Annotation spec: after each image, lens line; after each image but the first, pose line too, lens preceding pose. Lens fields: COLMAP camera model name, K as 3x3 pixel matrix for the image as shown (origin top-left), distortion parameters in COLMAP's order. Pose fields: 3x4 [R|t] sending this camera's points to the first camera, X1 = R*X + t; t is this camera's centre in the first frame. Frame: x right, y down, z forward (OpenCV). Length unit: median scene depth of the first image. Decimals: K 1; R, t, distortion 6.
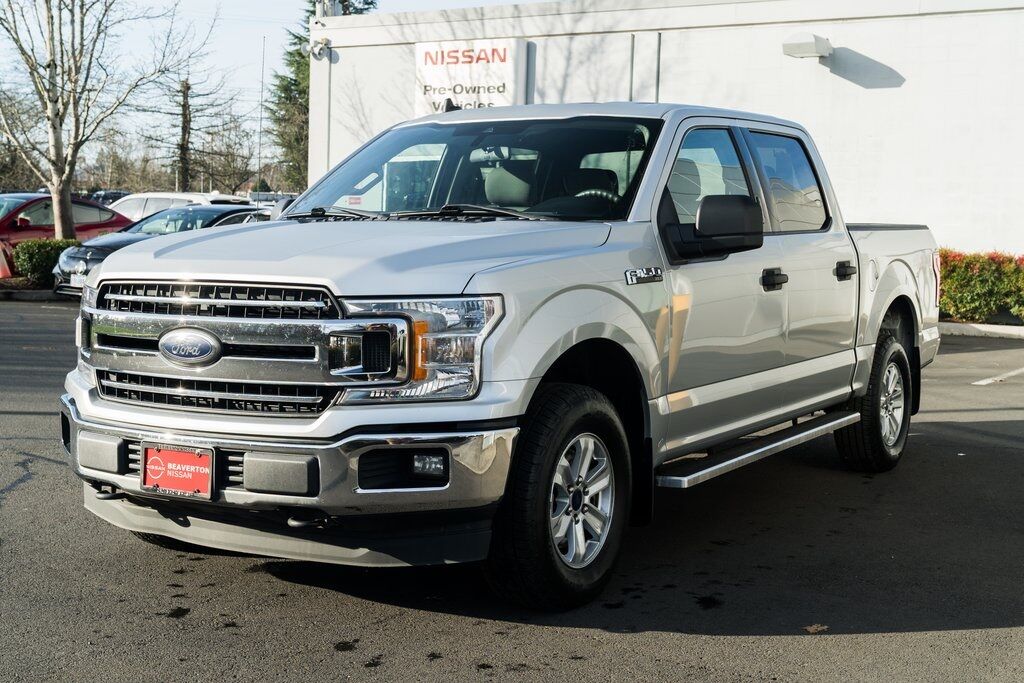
lens RADIAL K [[1405.1, 0, 512.0], [0, 1405.1, 341.5], [0, 0, 1]] dist [-0.000597, 0.009595]
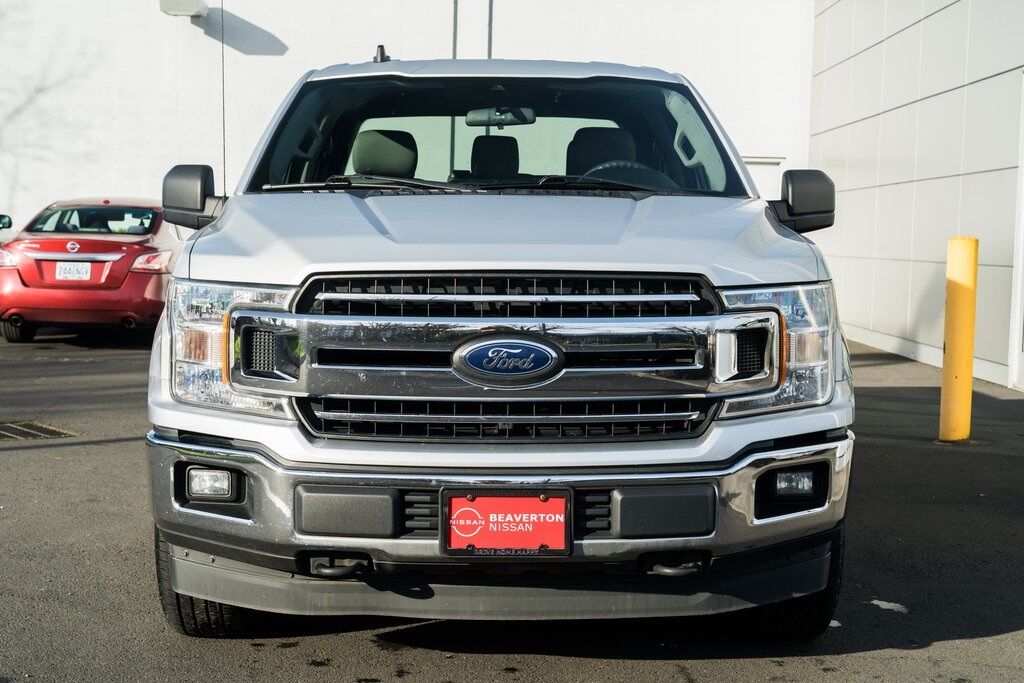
lens RADIAL K [[1507.1, 0, 512.0], [0, 1507.1, 341.5], [0, 0, 1]] dist [0.034608, 0.133824]
pose [[0.851435, -0.045096, 0.522518, -0.647159], [0.040429, 0.998975, 0.020339, -0.021747], [-0.522900, 0.003807, 0.852386, 0.301034]]
